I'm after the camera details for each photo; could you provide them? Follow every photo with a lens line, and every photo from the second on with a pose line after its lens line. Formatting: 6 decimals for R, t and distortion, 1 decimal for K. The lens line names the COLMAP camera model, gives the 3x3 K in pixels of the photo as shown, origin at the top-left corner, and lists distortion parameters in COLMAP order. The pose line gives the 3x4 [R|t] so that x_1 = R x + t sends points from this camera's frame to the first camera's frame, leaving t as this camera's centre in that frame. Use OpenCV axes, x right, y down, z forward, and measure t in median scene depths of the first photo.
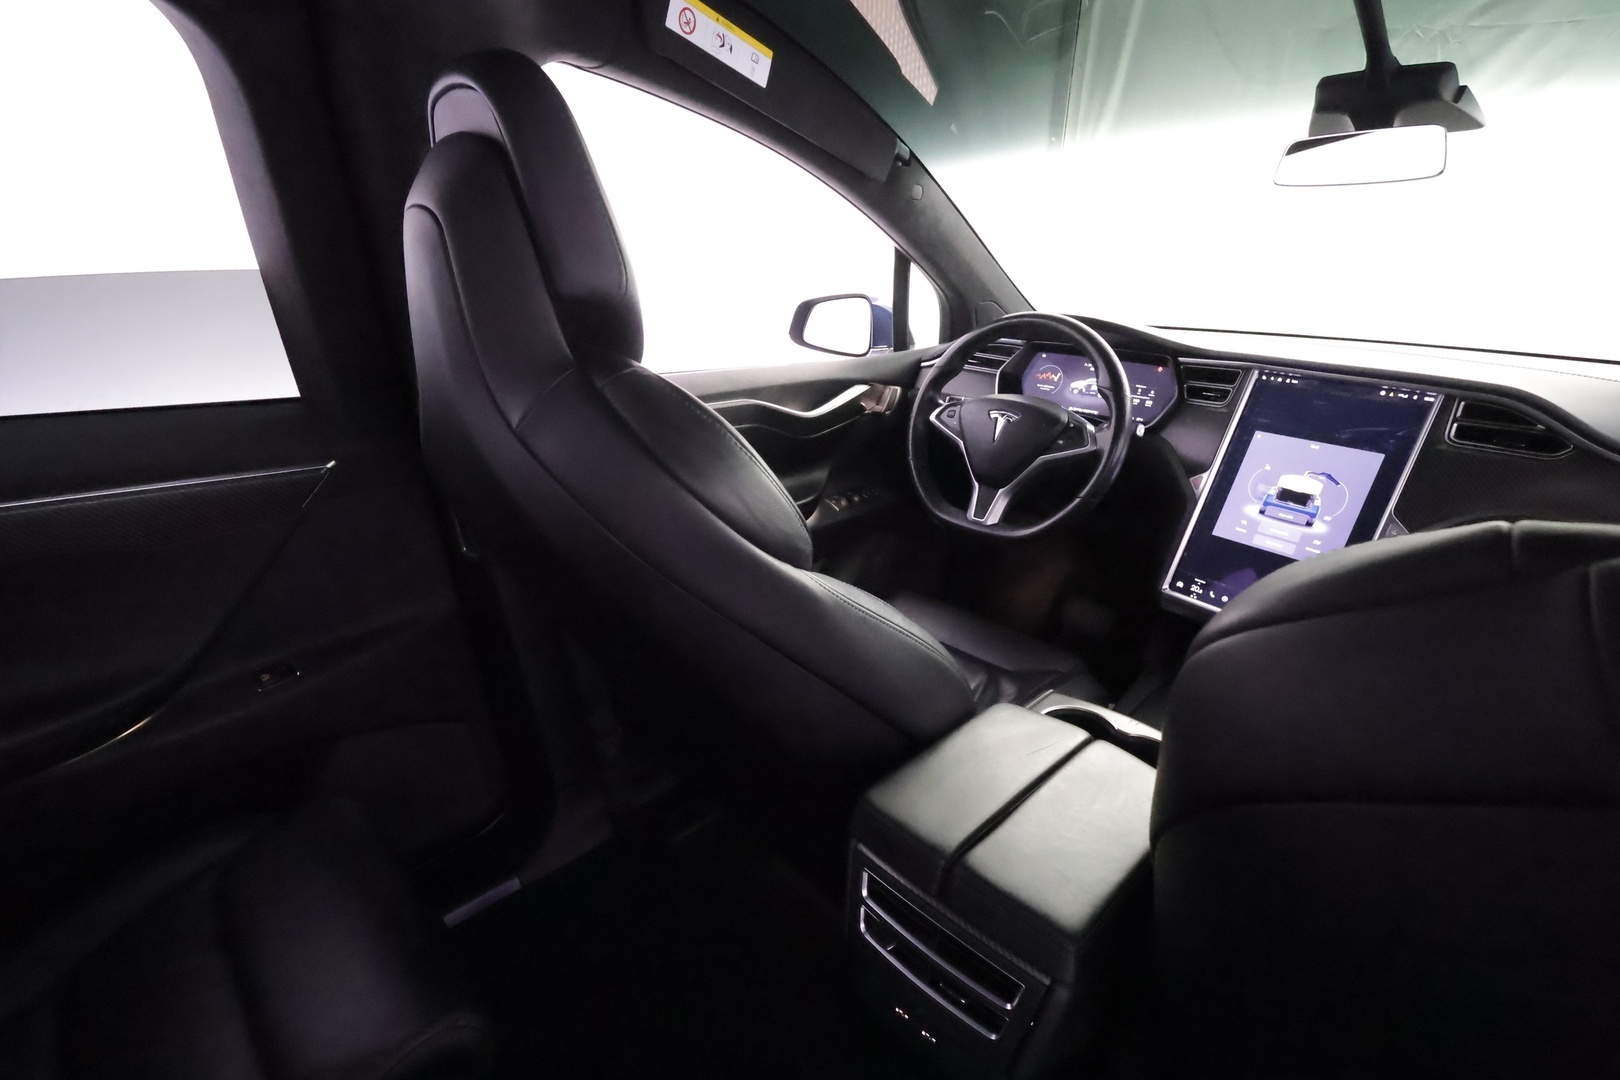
lens RADIAL K [[745.3, 0, 810.0], [0, 745.3, 540.0], [0, 0, 1]] dist [0.000874, 0.000067]
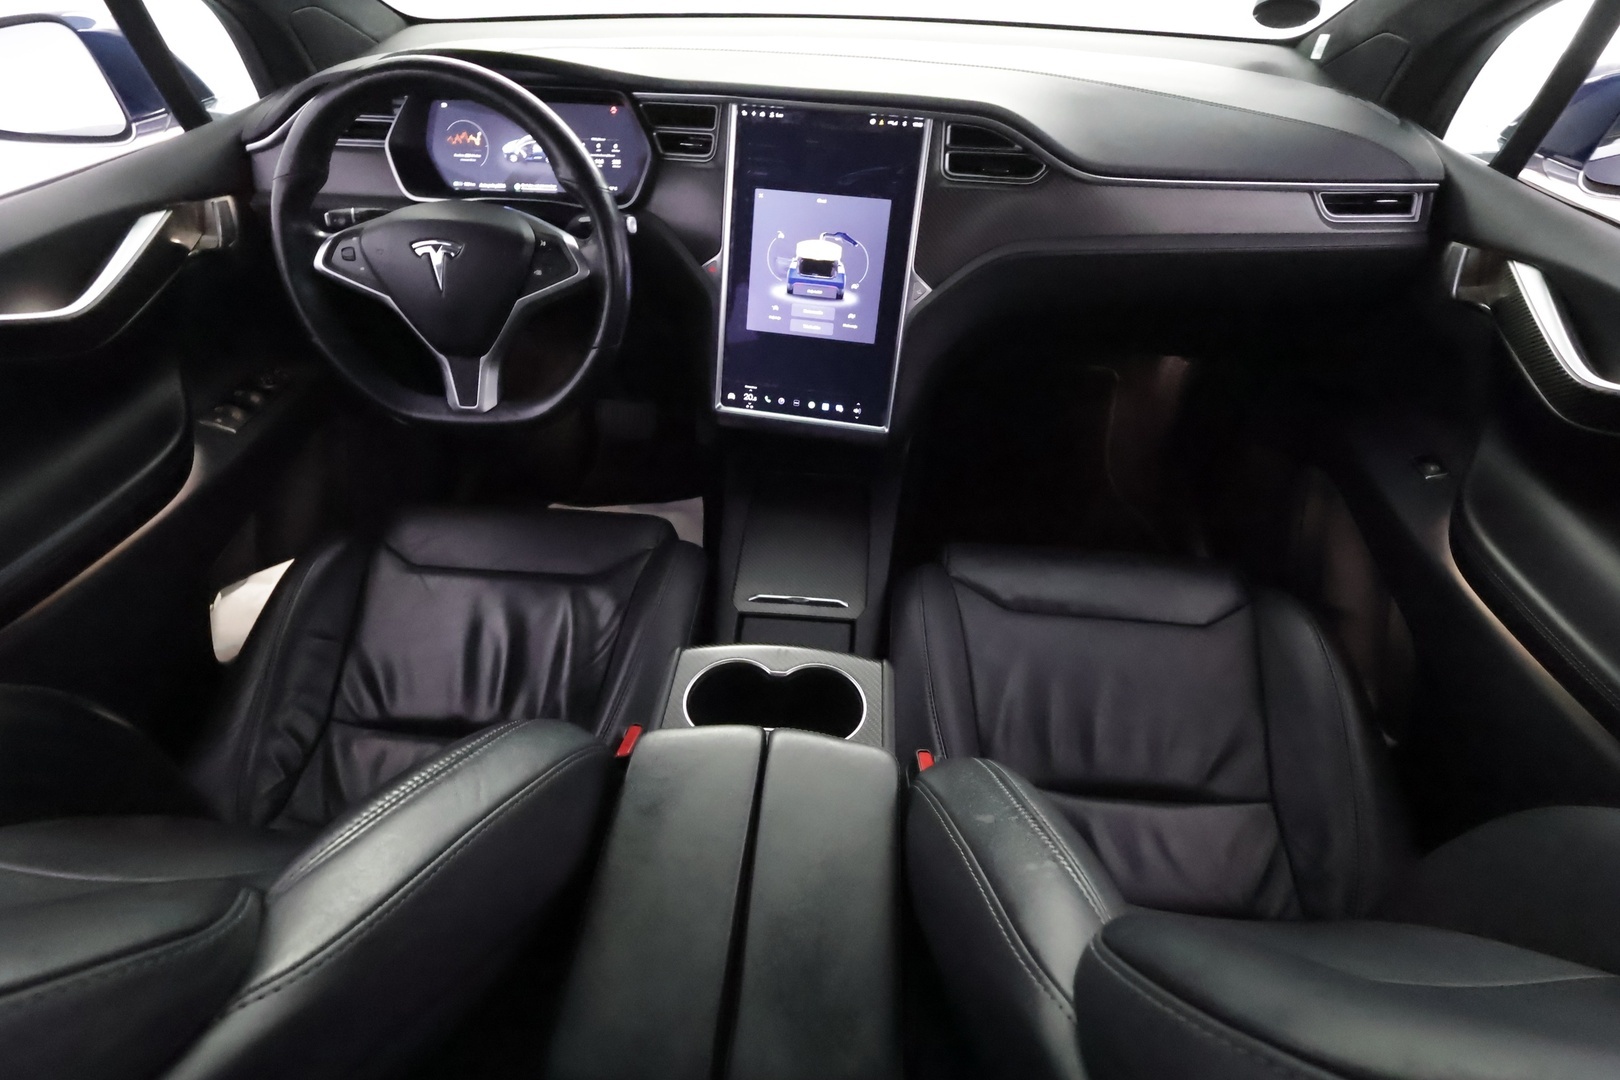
lens RADIAL K [[754.8, 0, 810.0], [0, 754.8, 540.0], [0, 0, 1]] dist [-0.000987, 0.000627]
pose [[0.753715, -0.456720, 0.472568, 0.081861], [0.245434, 0.862649, 0.442266, -0.165979], [-0.609652, -0.217358, 0.762286, 0.257579]]
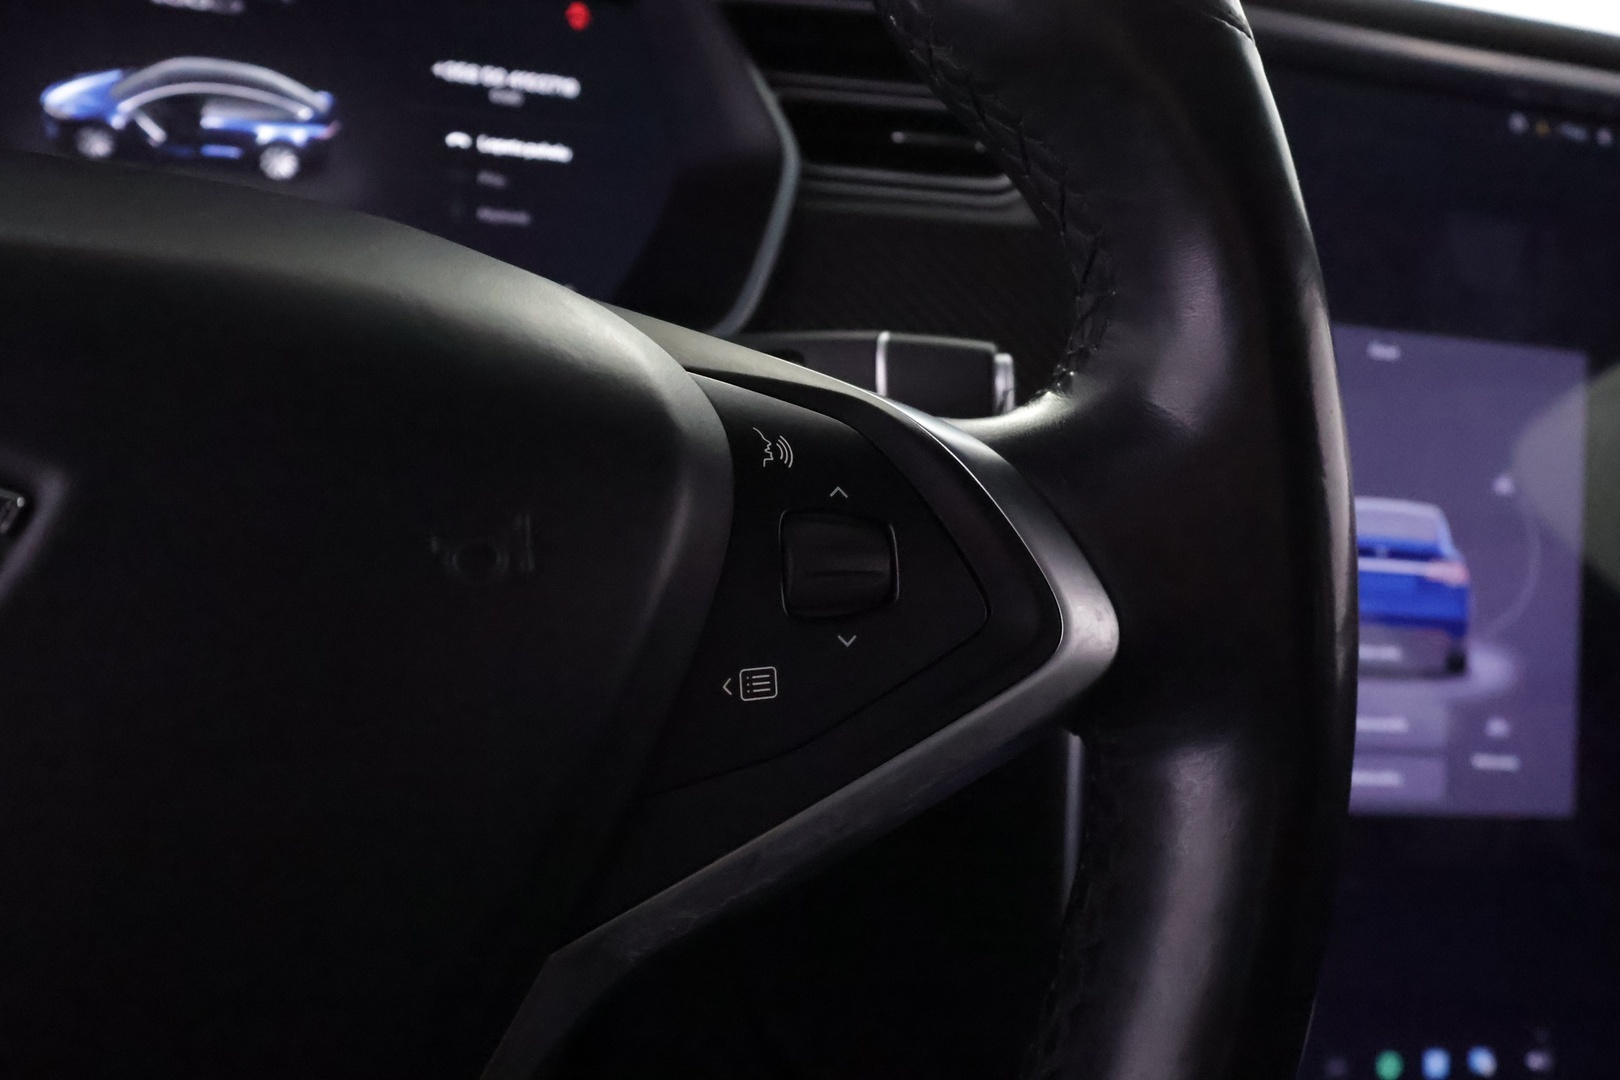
lens RADIAL K [[1201.0, 0, 810.0], [0, 1201.0, 540.0], [0, 0, 1]] dist [-0.007253, -0.002700]
pose [[0.433648, -0.273727, 0.858500, 0.228969], [0.201911, 0.958035, 0.203473, -0.174096], [-0.878169, 0.085105, 0.470718, 0.935341]]
